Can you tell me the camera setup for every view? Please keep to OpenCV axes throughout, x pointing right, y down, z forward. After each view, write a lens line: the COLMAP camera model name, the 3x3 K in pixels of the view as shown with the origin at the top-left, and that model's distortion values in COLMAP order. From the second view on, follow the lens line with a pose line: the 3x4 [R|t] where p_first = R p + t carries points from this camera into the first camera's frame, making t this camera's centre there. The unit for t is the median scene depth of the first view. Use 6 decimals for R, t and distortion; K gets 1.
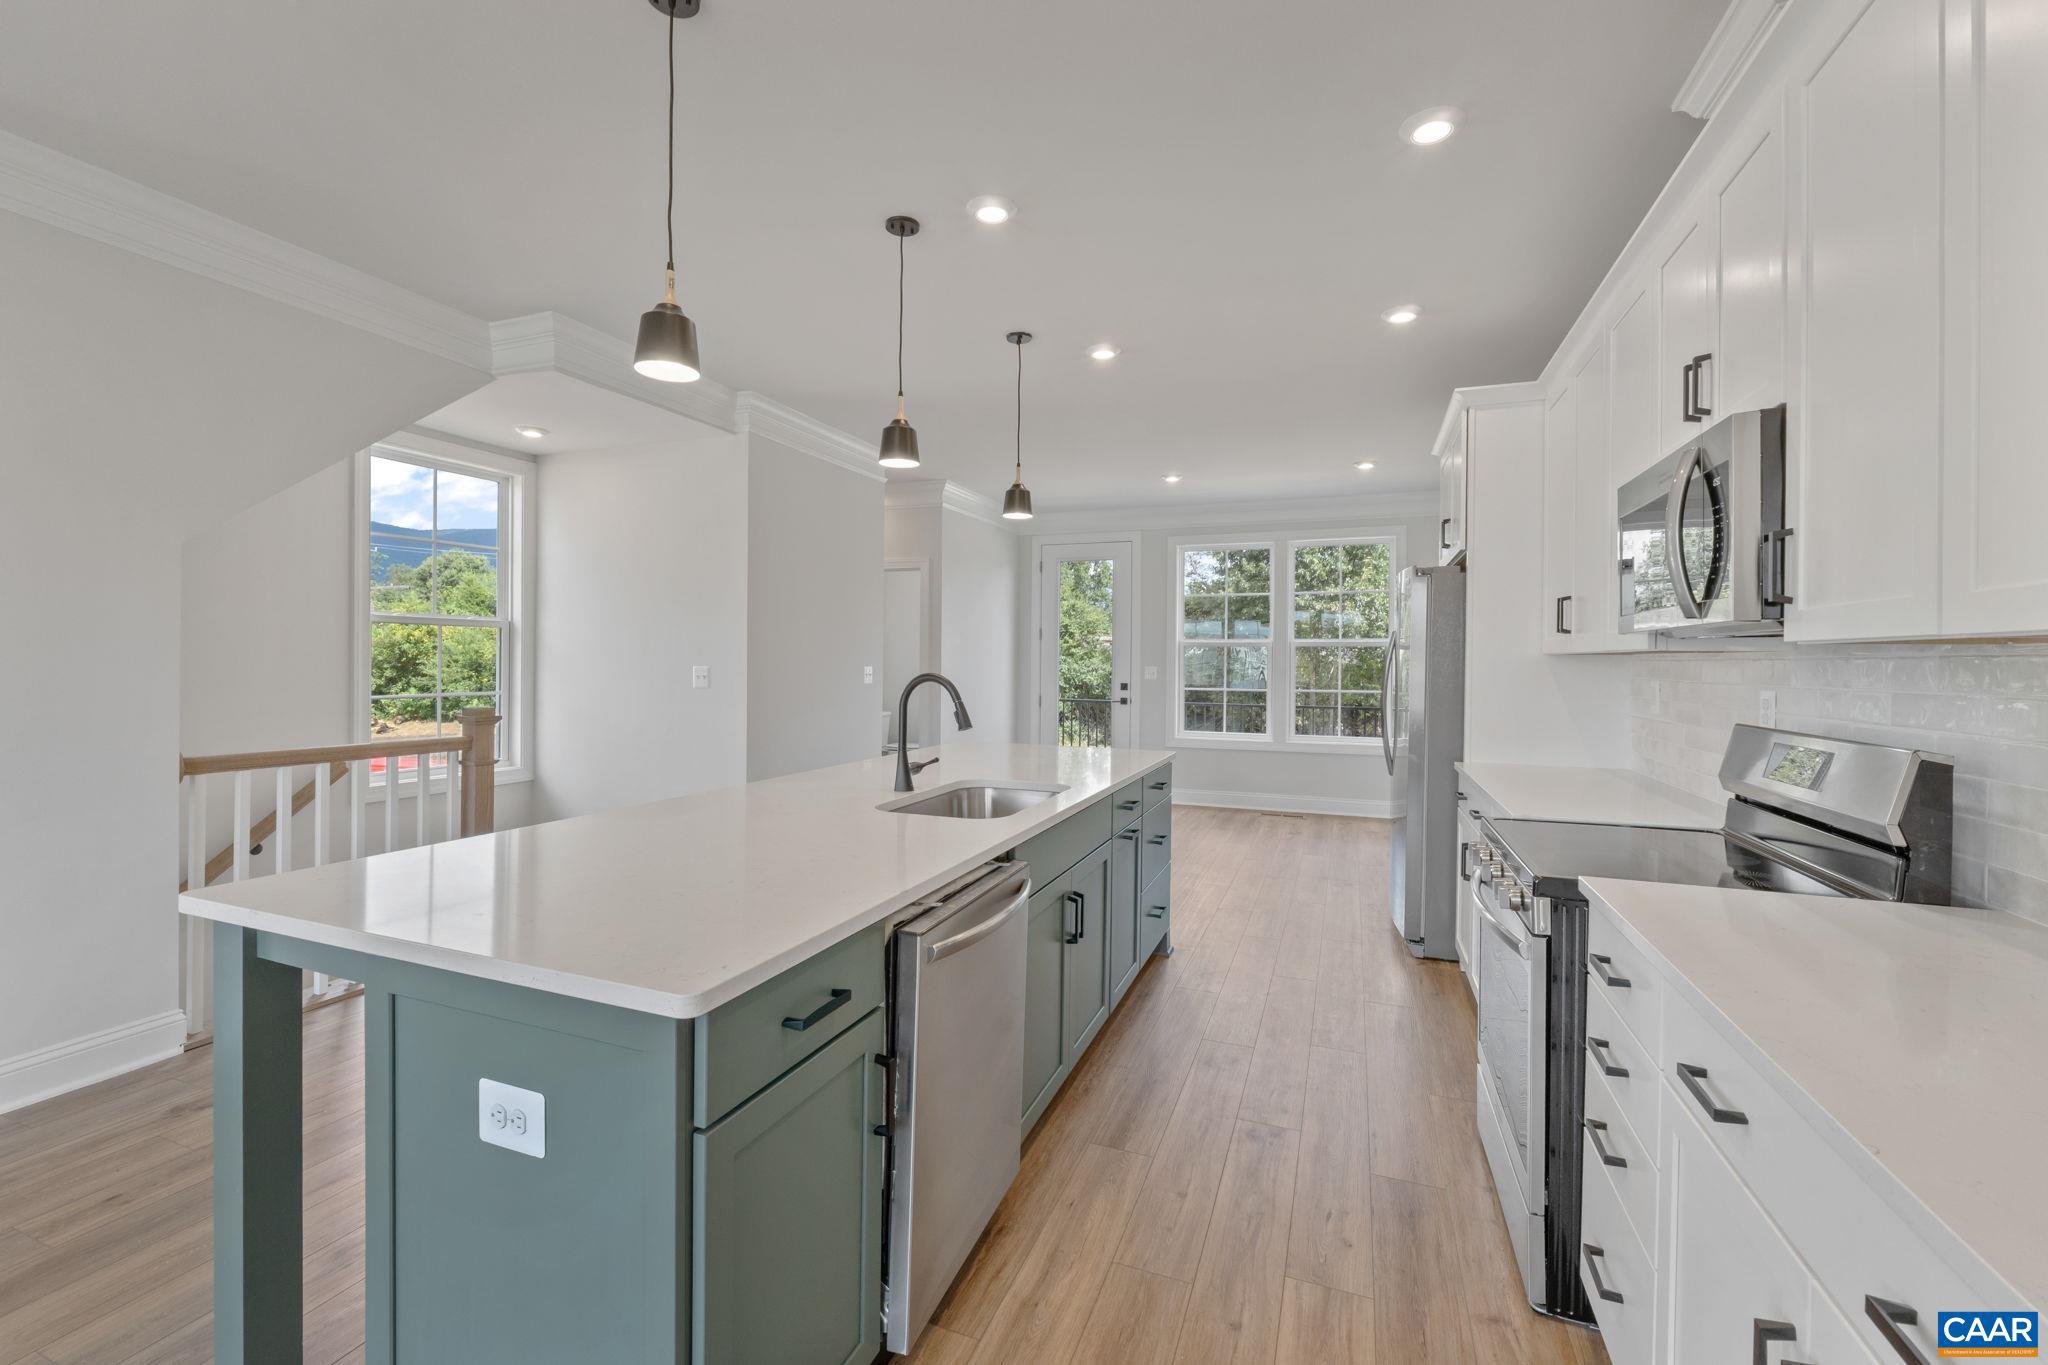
lens RADIAL K [[863.3, 0, 1022.9], [0, 863.3, 655.5], [0, 0, 1]] dist [-0.003637, -0.000247]
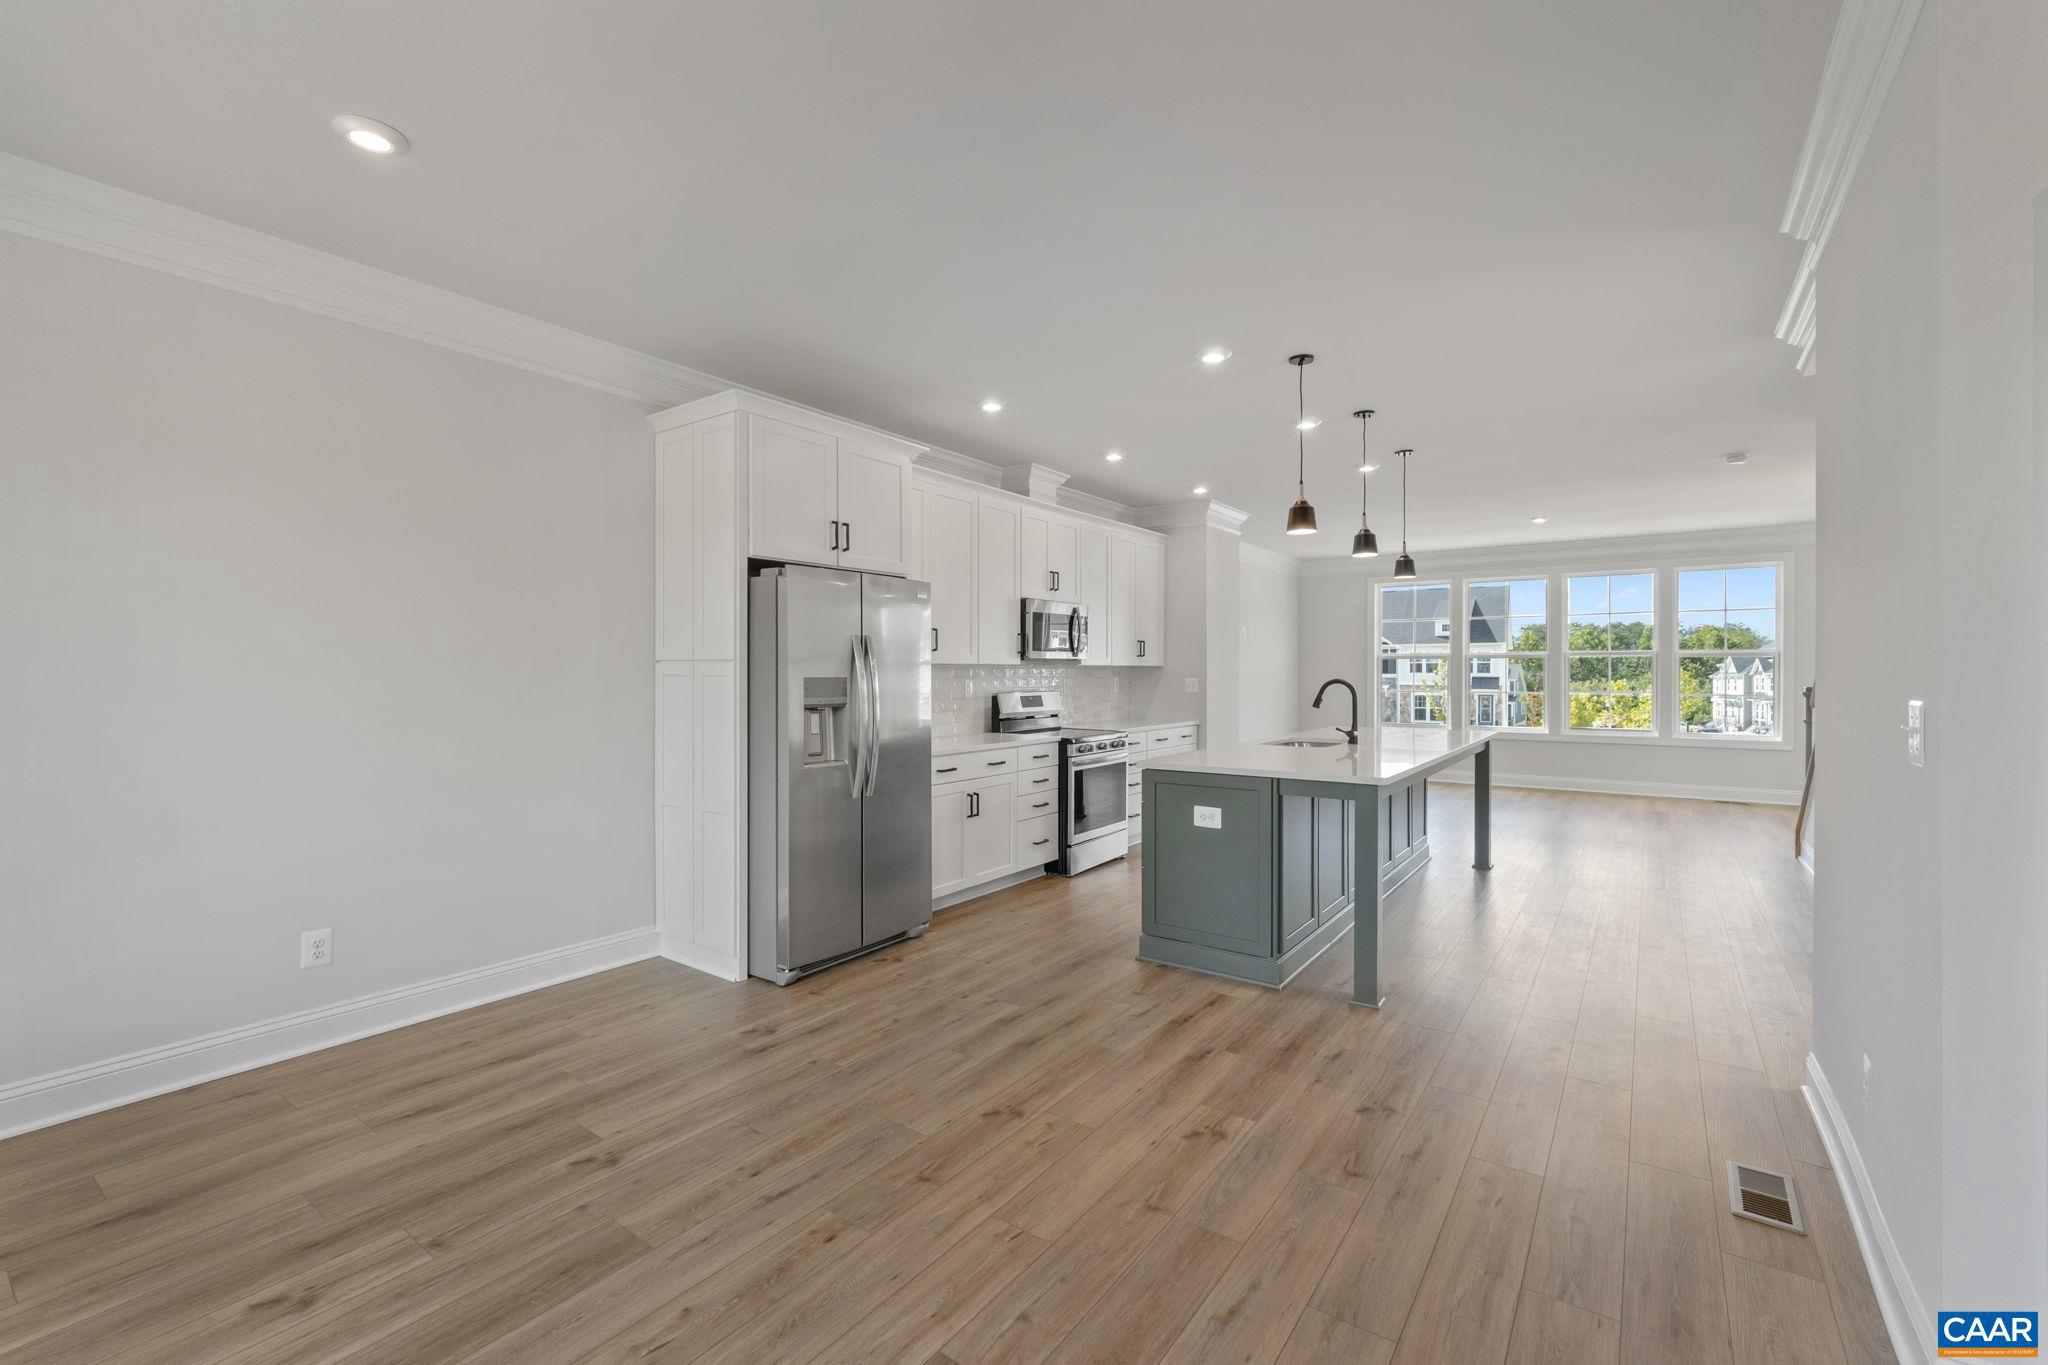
lens RADIAL K [[876.4, 0, 1023.0], [0, 876.4, 674.3], [0, 0, 1]] dist [-0.003378, -0.000338]
pose [[-0.967251, -0.012777, 0.253500, 0.066067], [-0.012879, 0.999916, 0.001256, 0.014931], [-0.253495, -0.002049, -0.967335, 2.813185]]
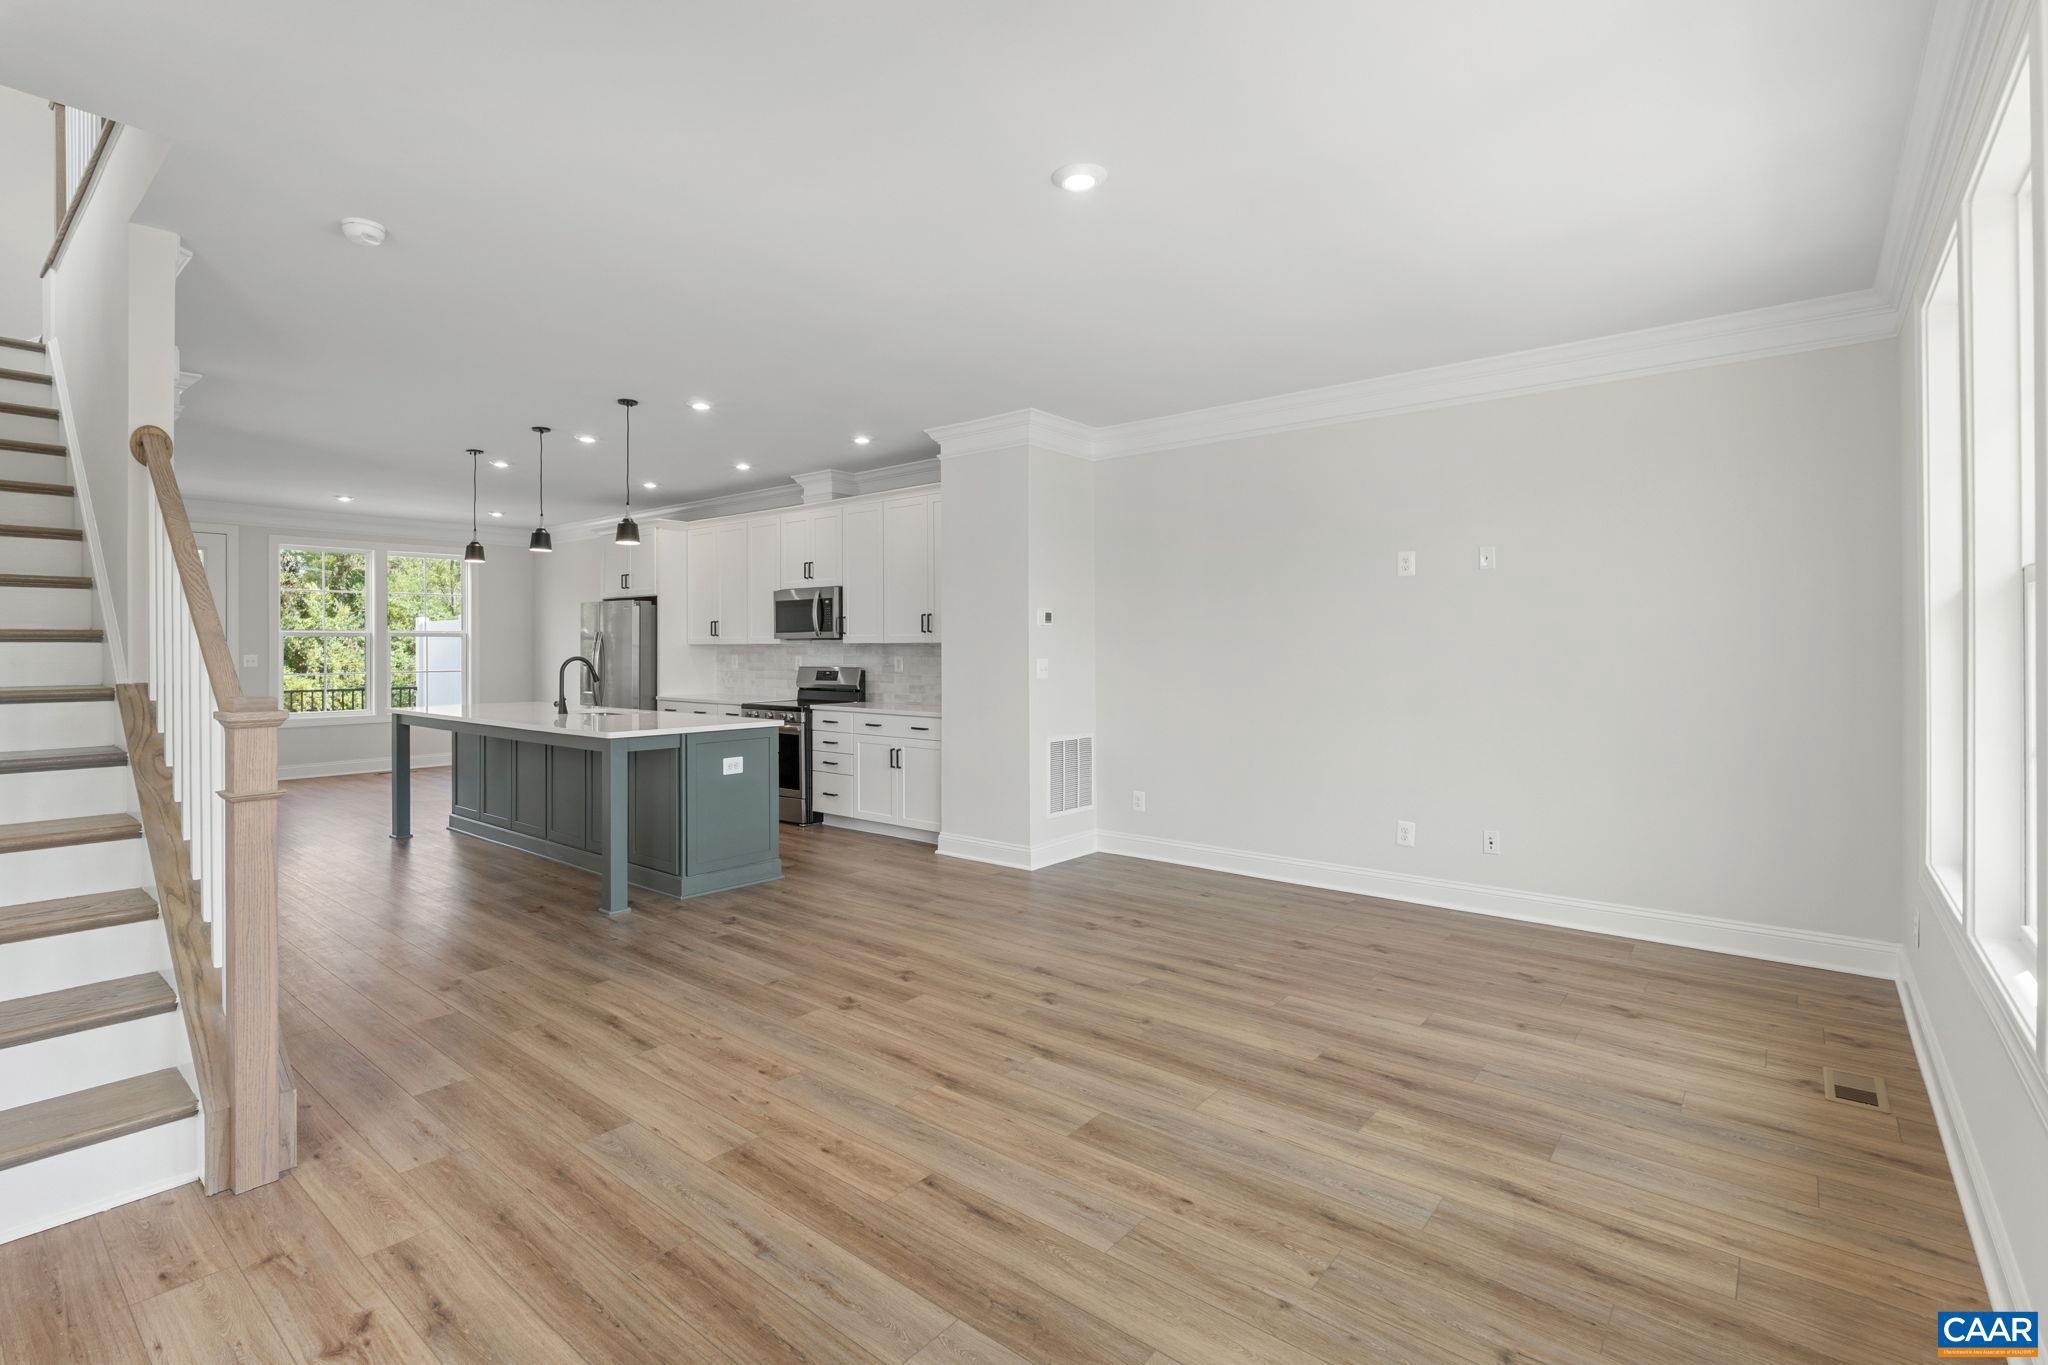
lens RADIAL K [[954.3, 0, 959.1], [0, 954.3, 646.4], [0, 0, 1]] dist [-0.002056, -0.001110]
pose [[0.346071, -0.009174, 0.938163, -1.840344], [0.000351, 0.999953, 0.009649, -0.024545], [-0.938208, -0.003010, 0.346059, -0.635652]]
